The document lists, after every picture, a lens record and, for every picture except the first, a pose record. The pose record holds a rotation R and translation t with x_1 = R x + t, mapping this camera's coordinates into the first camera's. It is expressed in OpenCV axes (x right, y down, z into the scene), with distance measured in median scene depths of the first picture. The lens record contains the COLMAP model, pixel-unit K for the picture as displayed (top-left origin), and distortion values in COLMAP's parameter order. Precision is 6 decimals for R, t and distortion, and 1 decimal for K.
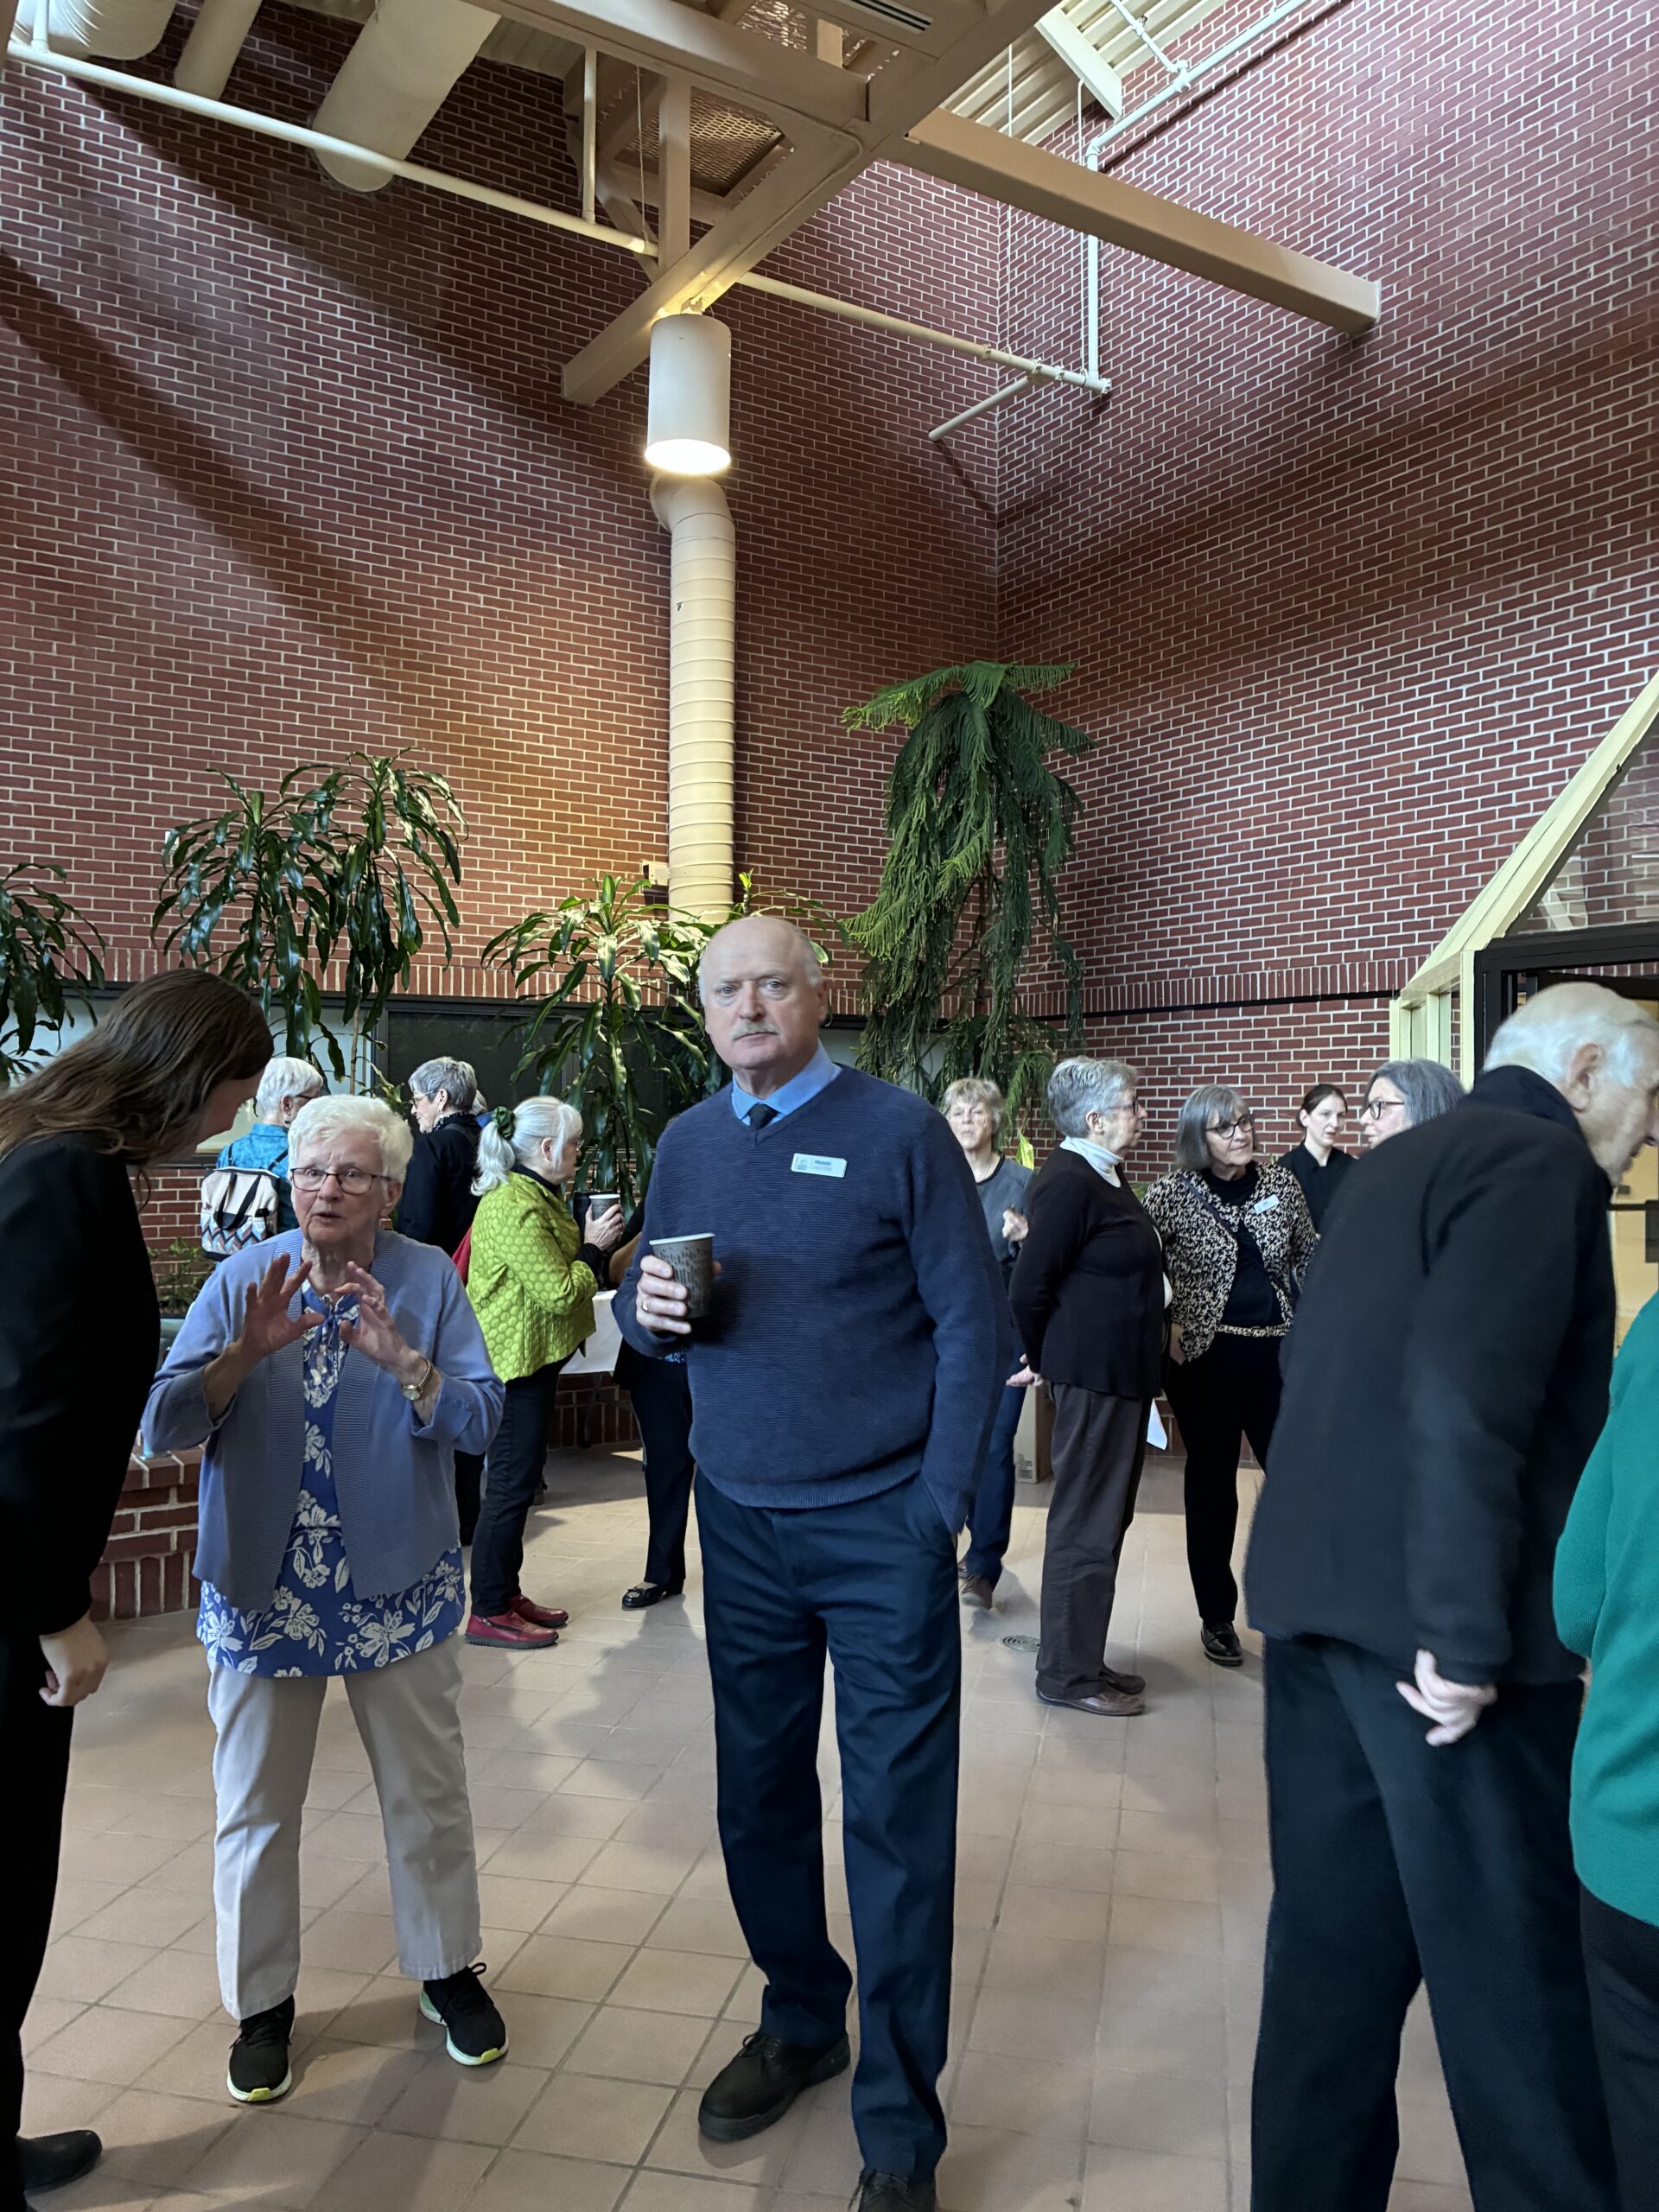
lens RADIAL K [[1674.7, 0, 811.6], [0, 1674.7, 1105.8], [0, 0, 1]] dist [0.042985, -0.052293]
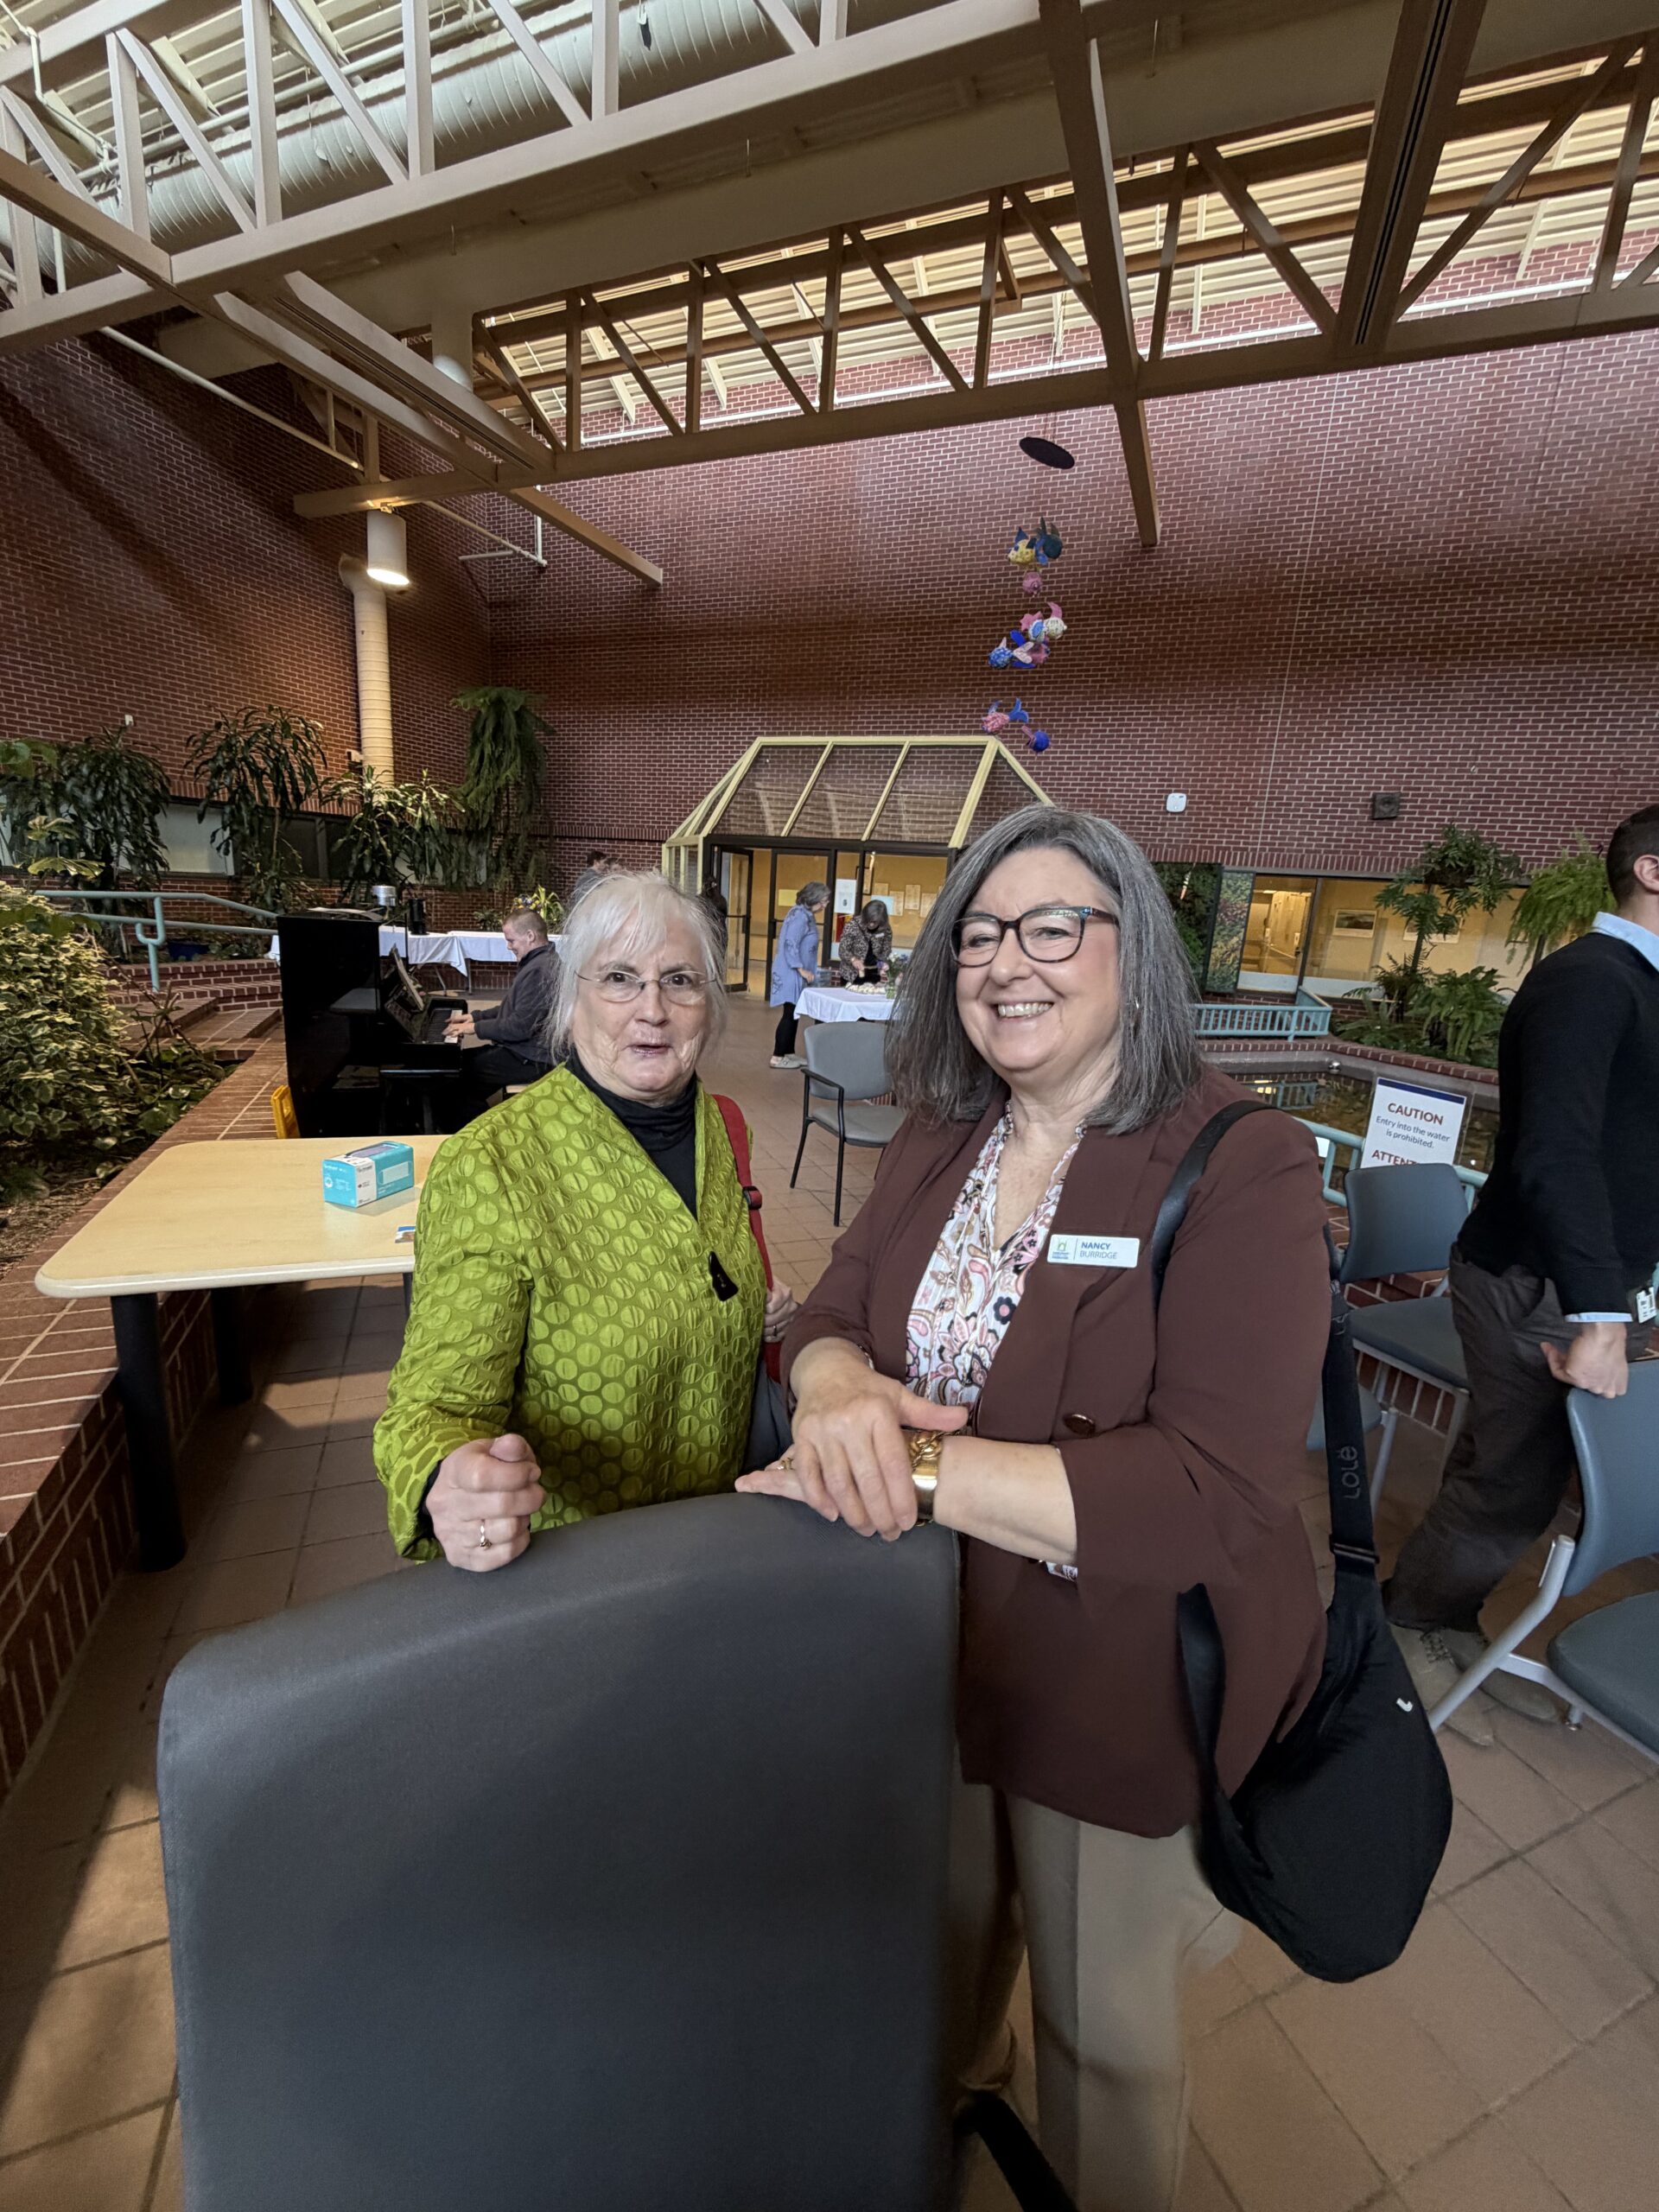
lens RADIAL K [[872.2, 0, 827.1], [0, 872.2, 1102.3], [0, 0, 1]] dist [-0.001493, -0.000671]
pose [[0.817987, -0.088561, 0.568378, -0.305123], [-0.062941, 0.968366, 0.241466, -0.011147], [-0.571782, -0.233291, 0.786537, -0.434971]]
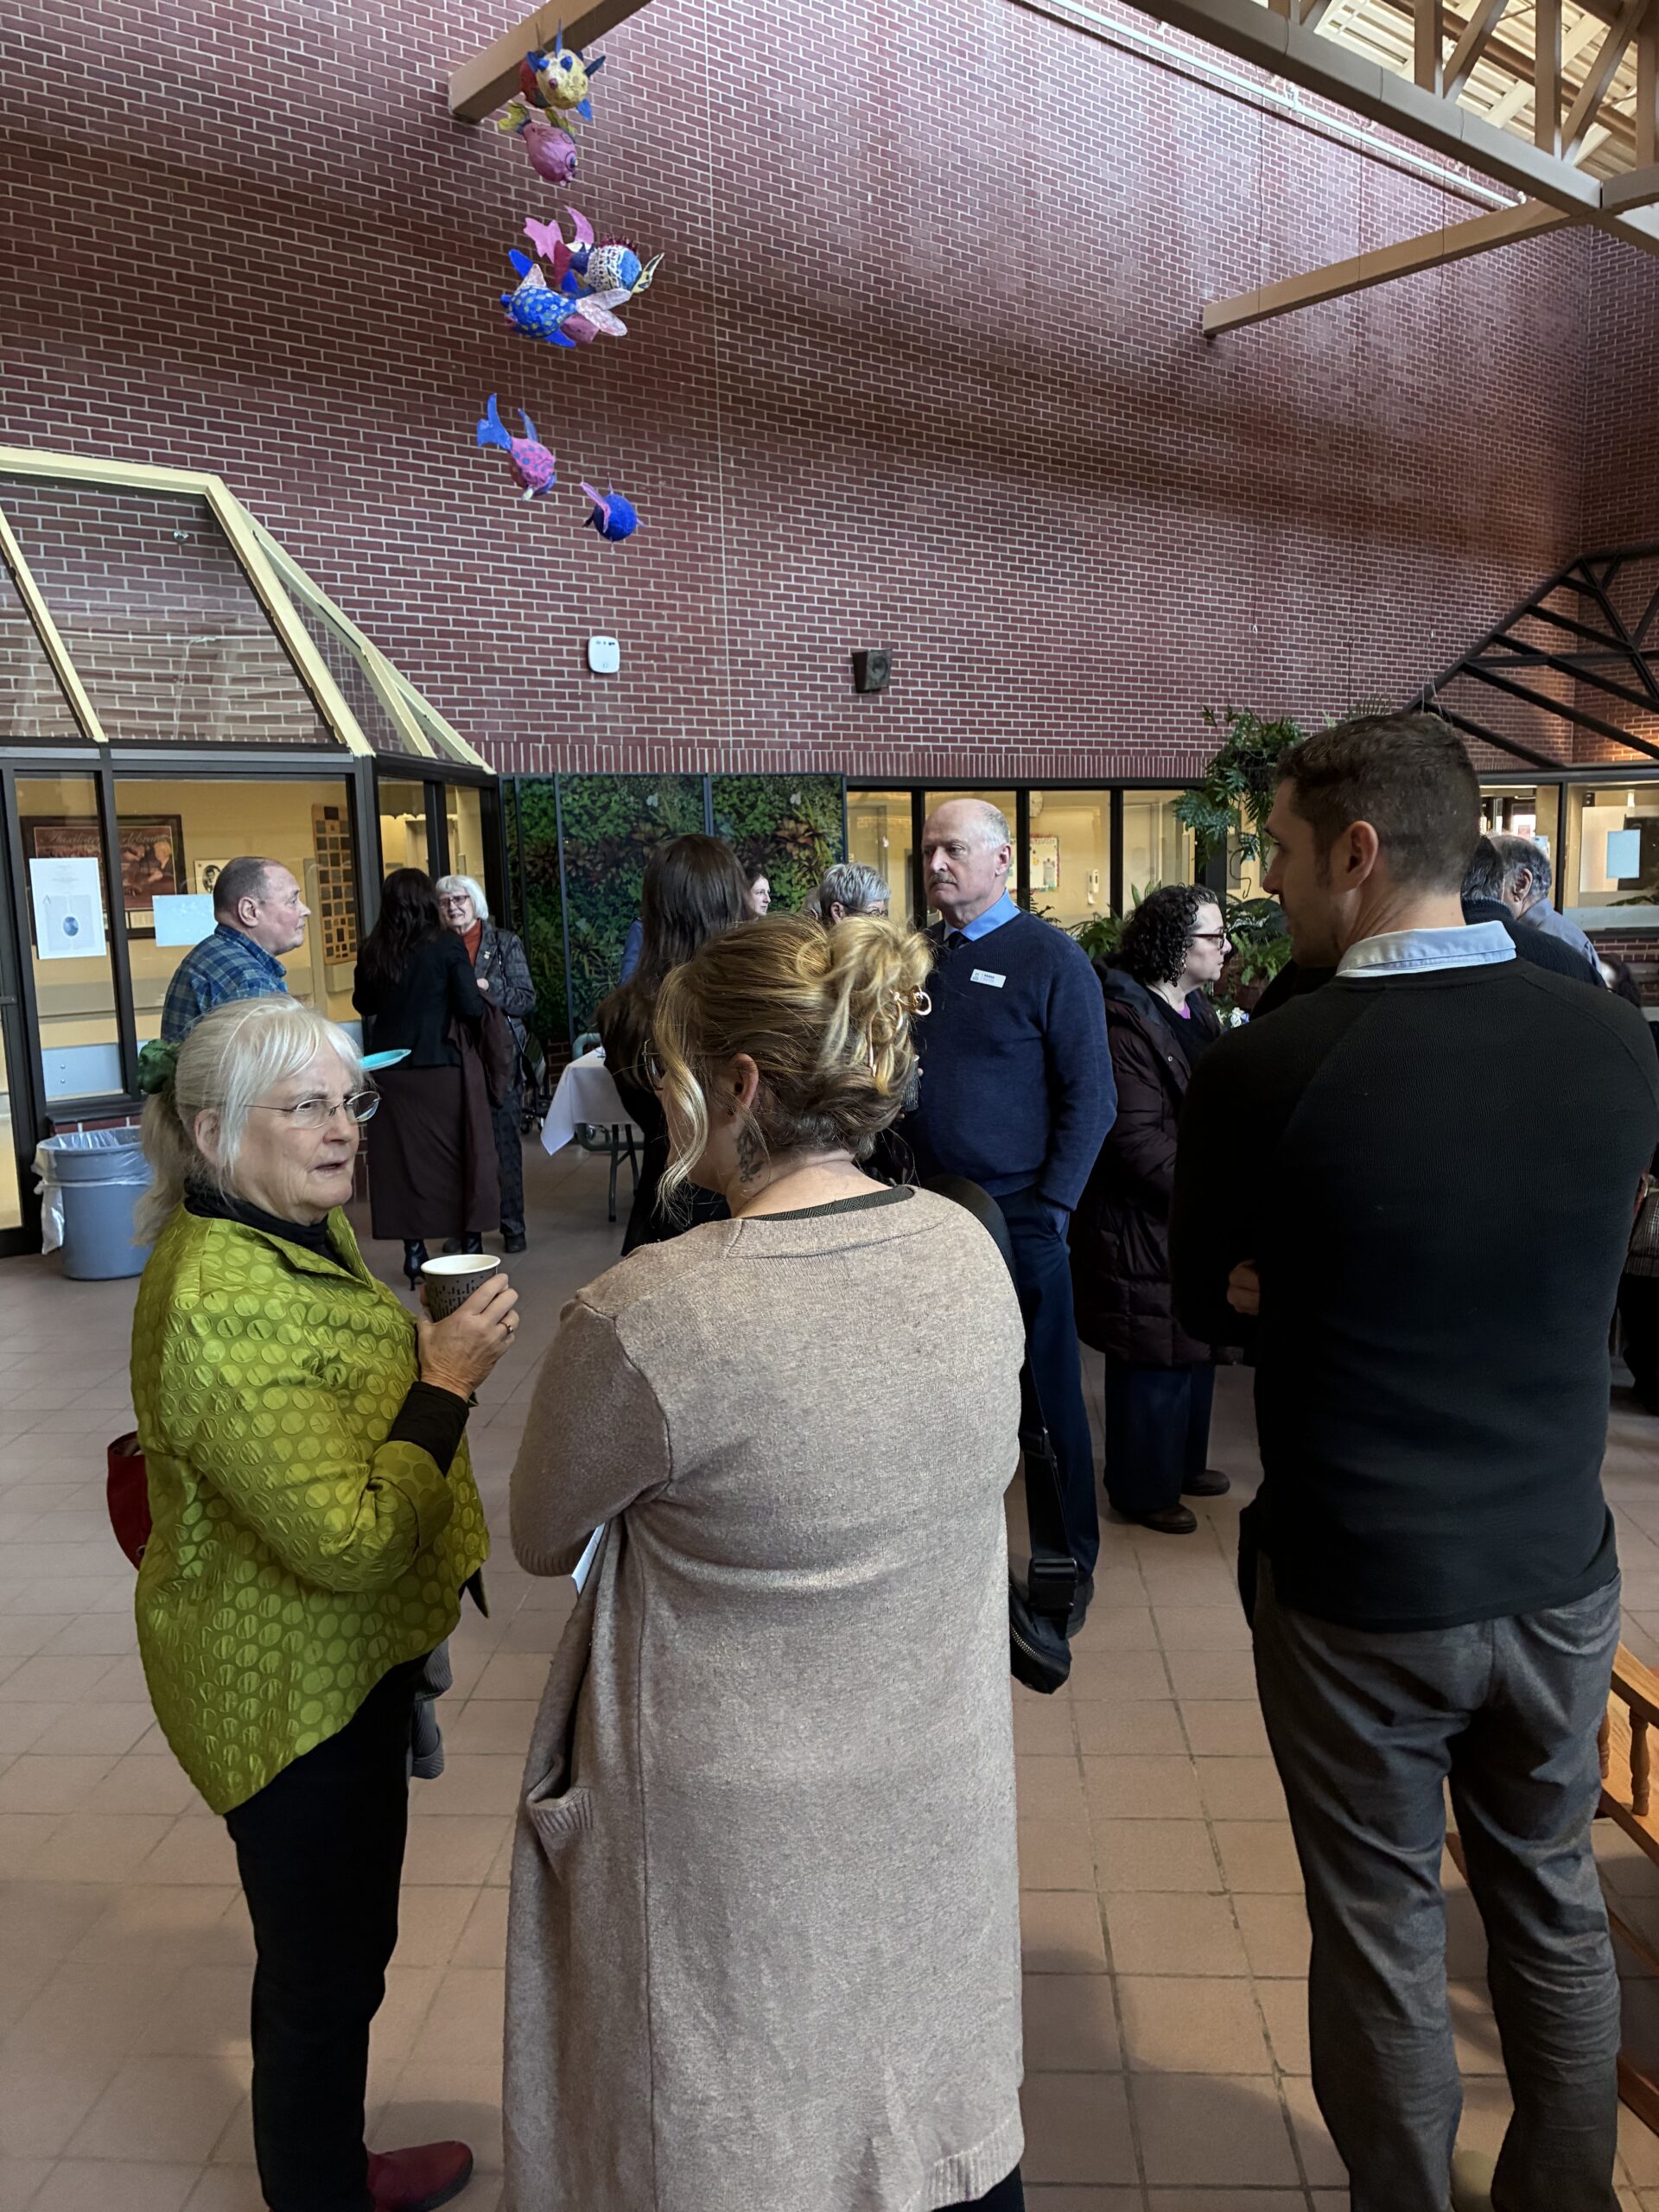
lens RADIAL K [[1674.7, 0, 836.1], [0, 1674.7, 1078.6], [0, 0, 1]] dist [0.042985, -0.052293]
pose [[-0.157897, -0.137030, 0.977901, -0.389407], [0.017680, 0.989773, 0.141548, -0.022205], [-0.987297, 0.039639, -0.153860, 0.312806]]
